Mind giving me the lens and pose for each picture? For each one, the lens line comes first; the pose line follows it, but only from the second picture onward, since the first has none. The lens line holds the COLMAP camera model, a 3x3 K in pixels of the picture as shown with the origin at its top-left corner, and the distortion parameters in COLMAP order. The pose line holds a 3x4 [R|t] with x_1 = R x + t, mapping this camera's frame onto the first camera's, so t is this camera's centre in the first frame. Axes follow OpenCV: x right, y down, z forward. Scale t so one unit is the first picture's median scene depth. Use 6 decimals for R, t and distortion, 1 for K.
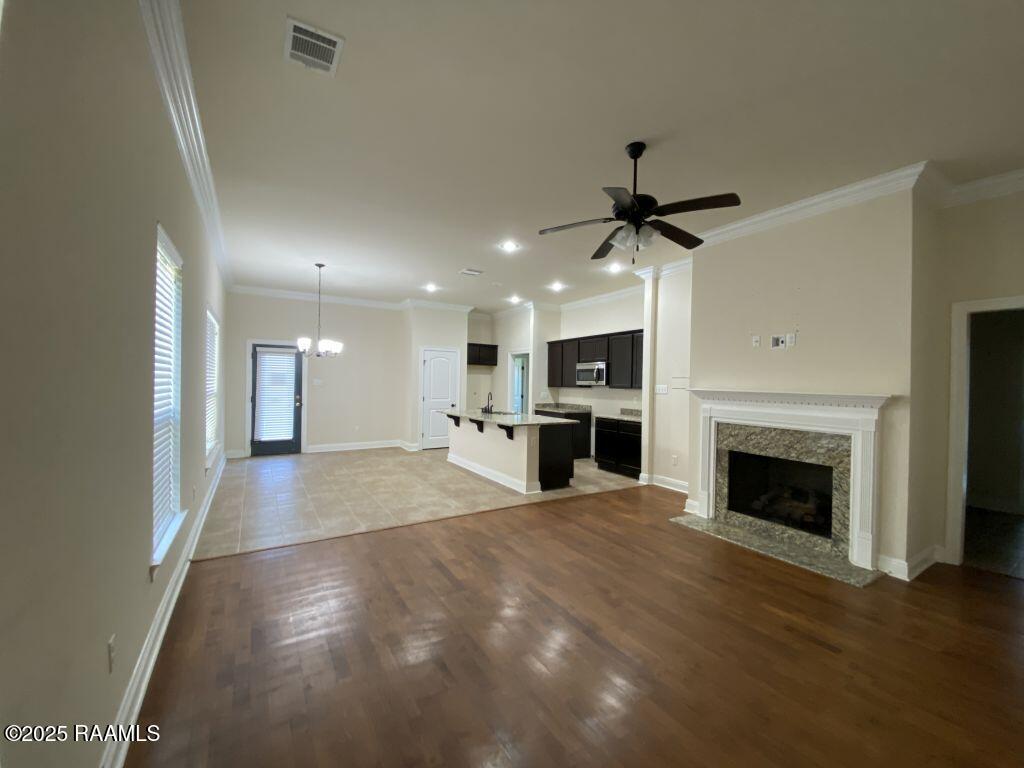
lens RADIAL K [[411.9, 0, 512.0], [0, 411.9, 384.0], [0, 0, 1]] dist [0.030091, -0.028686]
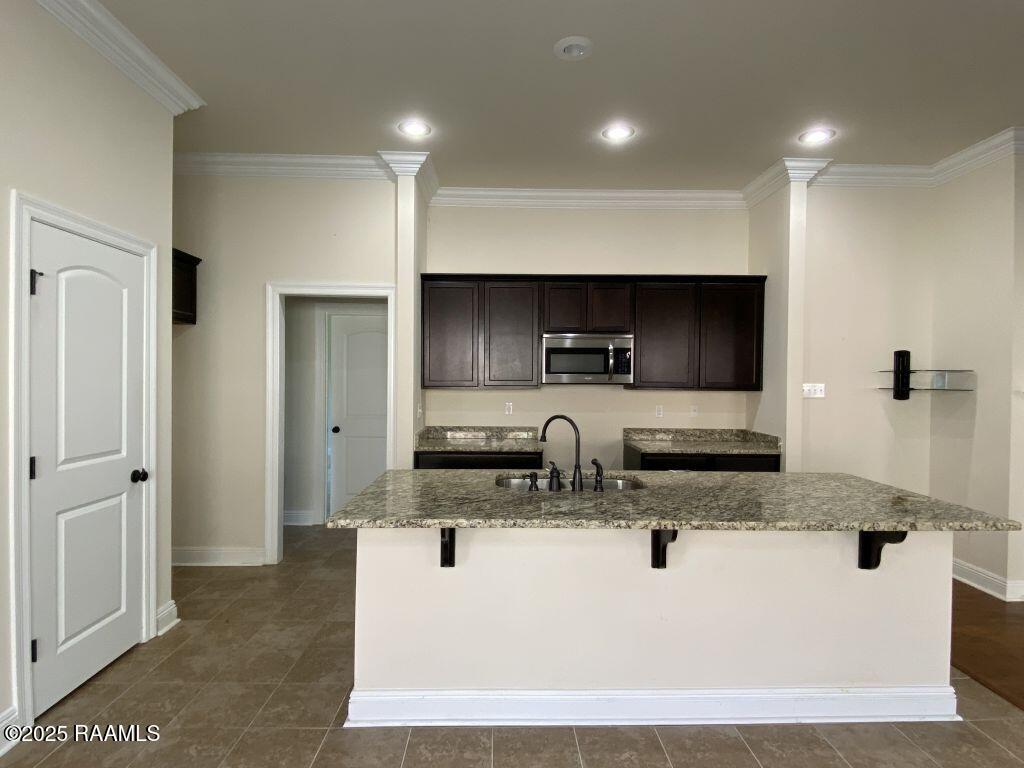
lens RADIAL K [[533.0, 0, 512.0], [0, 533.0, 384.0], [0, 0, 1]] dist [0.001792, 0.000163]
pose [[0.507965, -0.023705, 0.861052, -0.372028], [-0.000161, 0.999619, 0.027615, -0.013156], [-0.861378, -0.014166, 0.507767, 0.799291]]
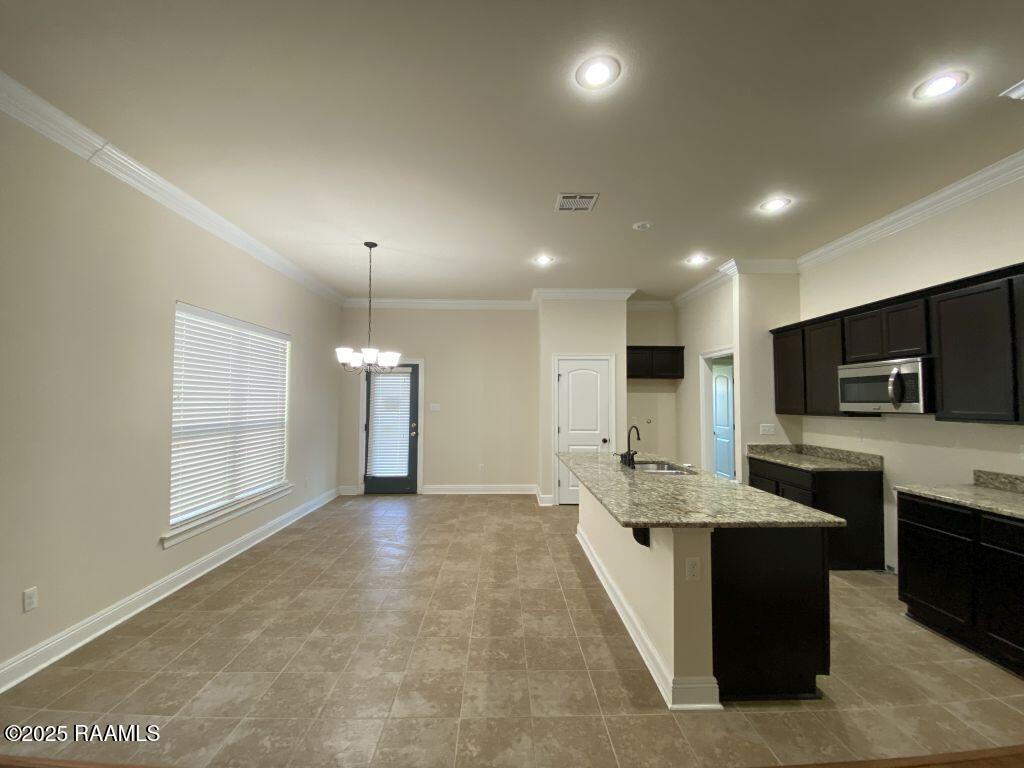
lens RADIAL K [[411.9, 0, 512.0], [0, 411.9, 384.0], [0, 0, 1]] dist [0.030091, -0.028686]
pose [[0.861052, -0.032489, -0.507478, 0.081080], [0.009092, 0.998781, -0.048516, -0.009924], [0.508436, 0.037161, 0.860298, 0.433116]]
